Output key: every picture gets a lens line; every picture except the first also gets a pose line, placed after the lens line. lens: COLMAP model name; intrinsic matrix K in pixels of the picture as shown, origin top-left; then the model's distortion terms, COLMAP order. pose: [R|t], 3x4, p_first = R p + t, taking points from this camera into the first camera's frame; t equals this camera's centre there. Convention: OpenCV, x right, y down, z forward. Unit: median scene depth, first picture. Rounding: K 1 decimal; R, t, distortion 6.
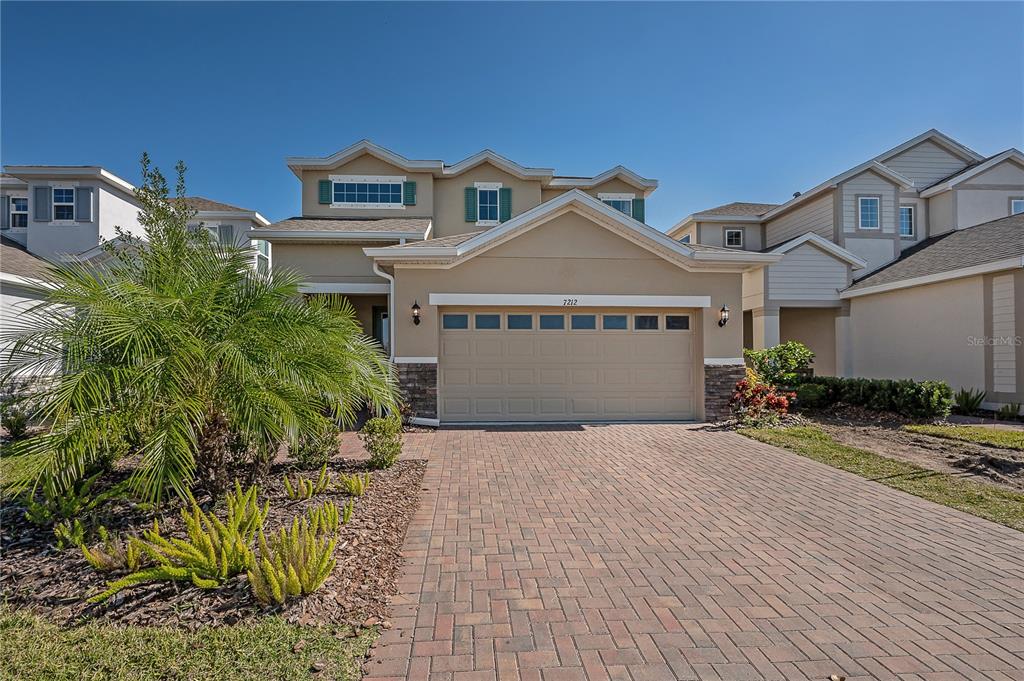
lens RADIAL K [[407.2, 0, 503.8], [0, 407.2, 360.2], [0, 0, 1]] dist [-0.000841, 0.000320]
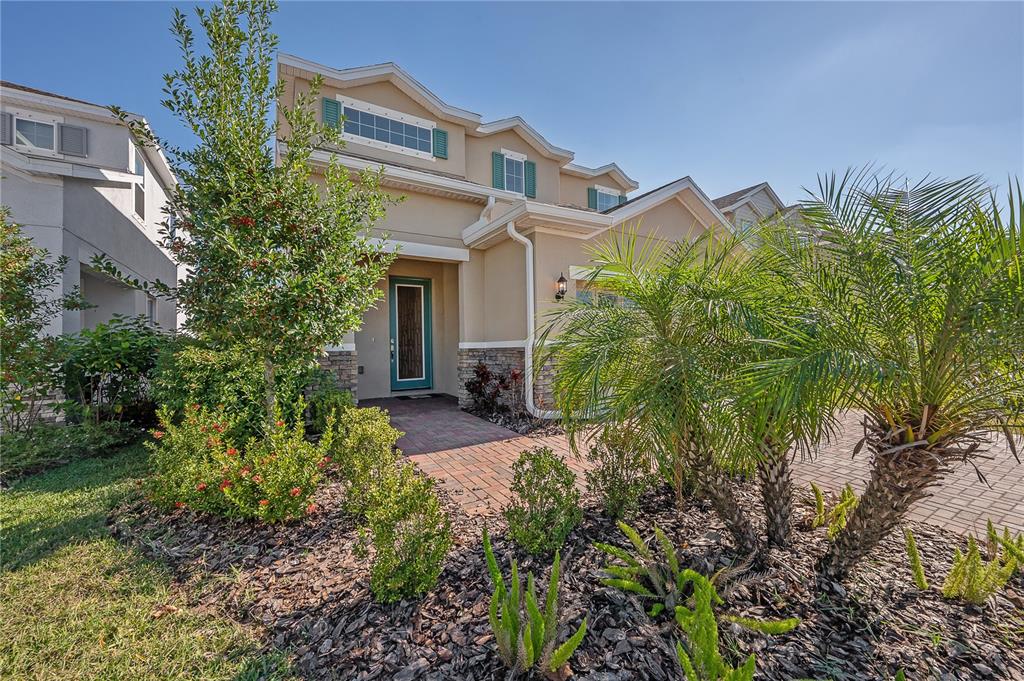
lens RADIAL K [[384.3, 0, 501.6], [0, 384.3, 337.0], [0, 0, 1]] dist [-0.002846, 0.000090]
pose [[0.884922, -0.002387, 0.465733, -0.489446], [0.006479, 0.999953, -0.007185, -0.004763], [-0.465694, 0.009375, 0.884896, 0.243862]]
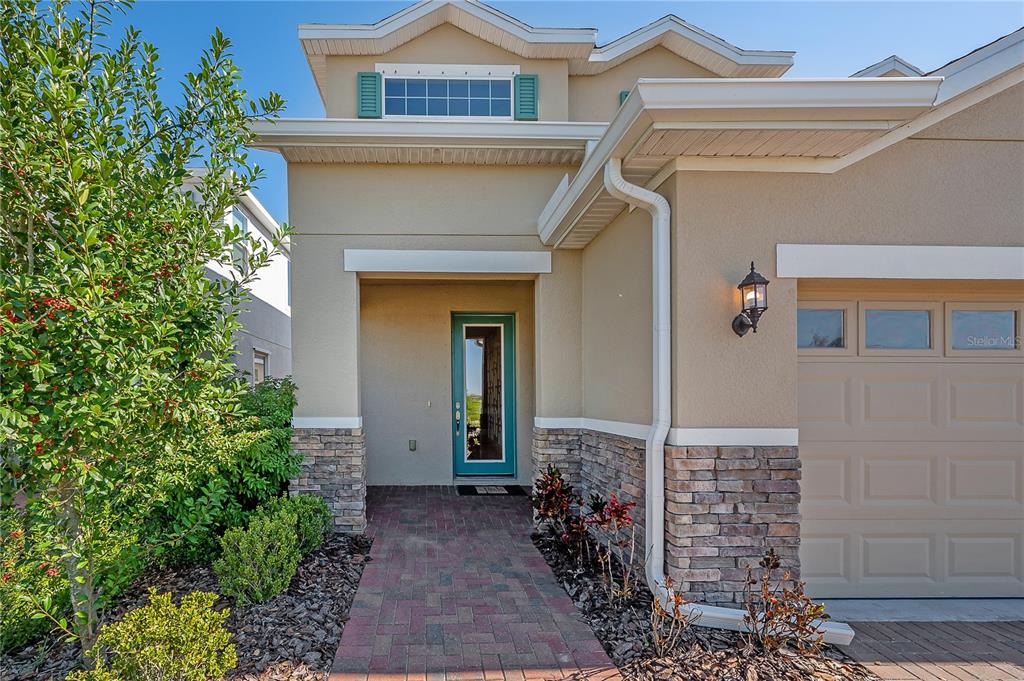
lens RADIAL K [[407.2, 0, 451.5], [0, 407.2, 394.3], [0, 0, 1]] dist [-0.000841, 0.000320]
pose [[0.999910, 0.002041, -0.013233, -0.321463], [-0.001827, 0.999867, 0.016178, -0.029339], [0.013264, -0.016153, 0.999782, 0.458876]]
